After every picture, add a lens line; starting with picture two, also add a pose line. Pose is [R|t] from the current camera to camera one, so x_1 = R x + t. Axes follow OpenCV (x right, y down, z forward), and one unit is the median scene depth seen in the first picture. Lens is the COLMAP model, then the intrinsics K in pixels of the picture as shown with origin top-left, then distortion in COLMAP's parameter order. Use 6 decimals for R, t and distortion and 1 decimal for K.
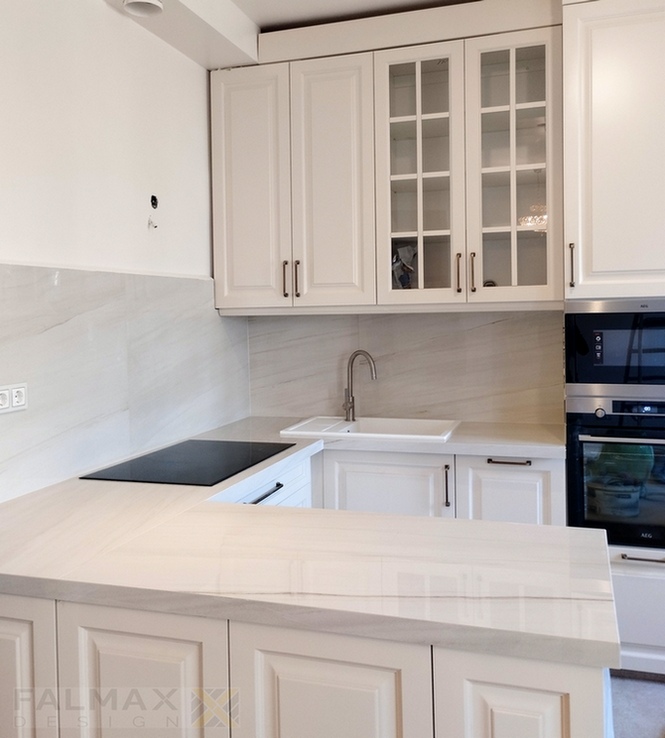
lens RADIAL K [[719.8, 0, 332.5], [0, 719.8, 369.0], [0, 0, 1]] dist [0.050630, -0.001139]
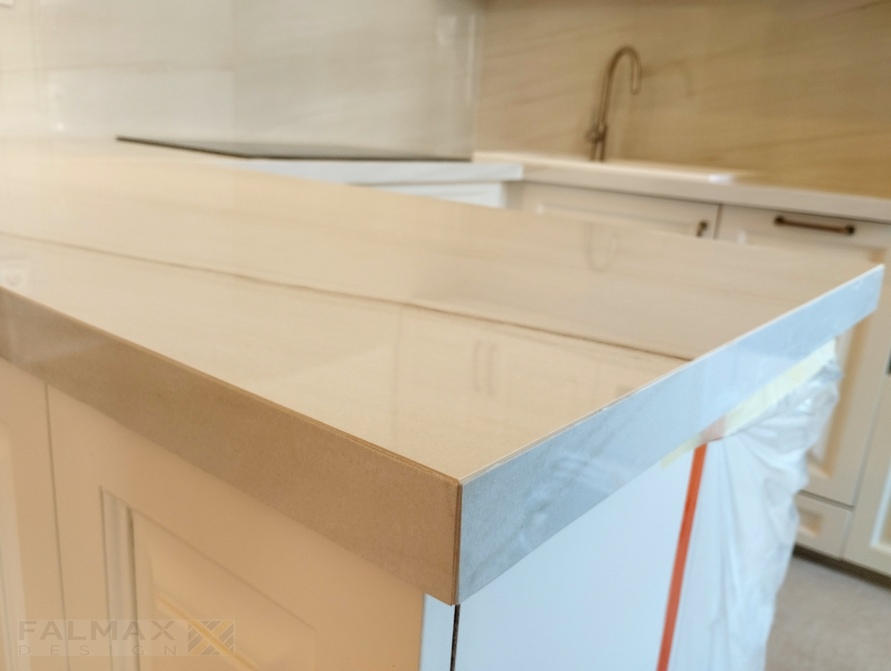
lens RADIAL K [[720.1, 0, 442.1], [0, 720.1, 355.7], [0, 0, 1]] dist [0.099847, -0.095953]
pose [[0.931336, 0.184375, -0.314037, 0.157240], [-0.110605, 0.964837, 0.238447, 0.113198], [0.346958, -0.187341, 0.918980, 0.309154]]
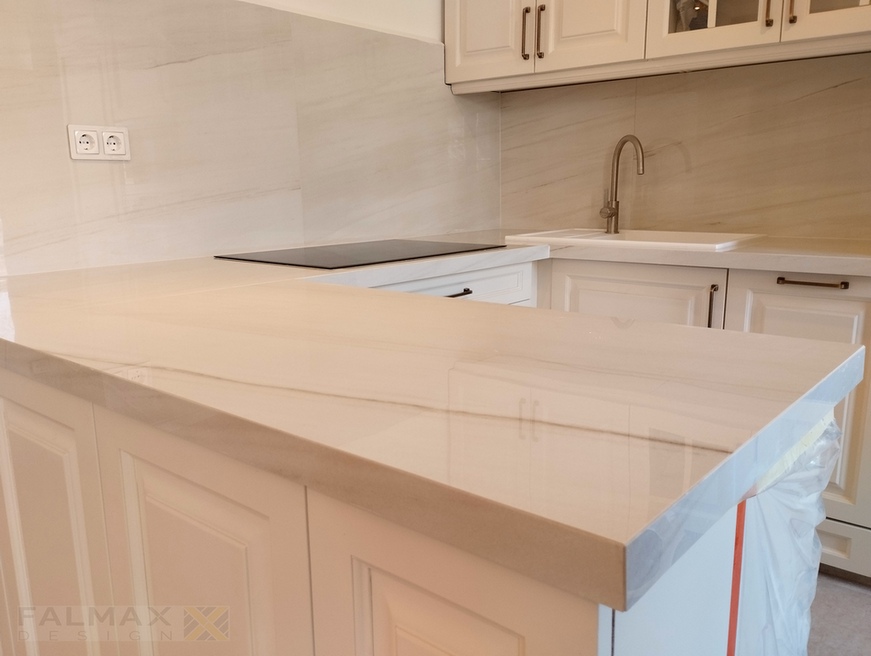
lens RADIAL K [[703.9, 0, 432.2], [0, 703.9, 347.7], [0, 0, 1]] dist [0.099847, -0.095953]
pose [[0.928563, 0.091429, -0.359738, 0.149075], [-0.031058, 0.984928, 0.170156, 0.078379], [0.369873, -0.146828, 0.917407, 0.229734]]
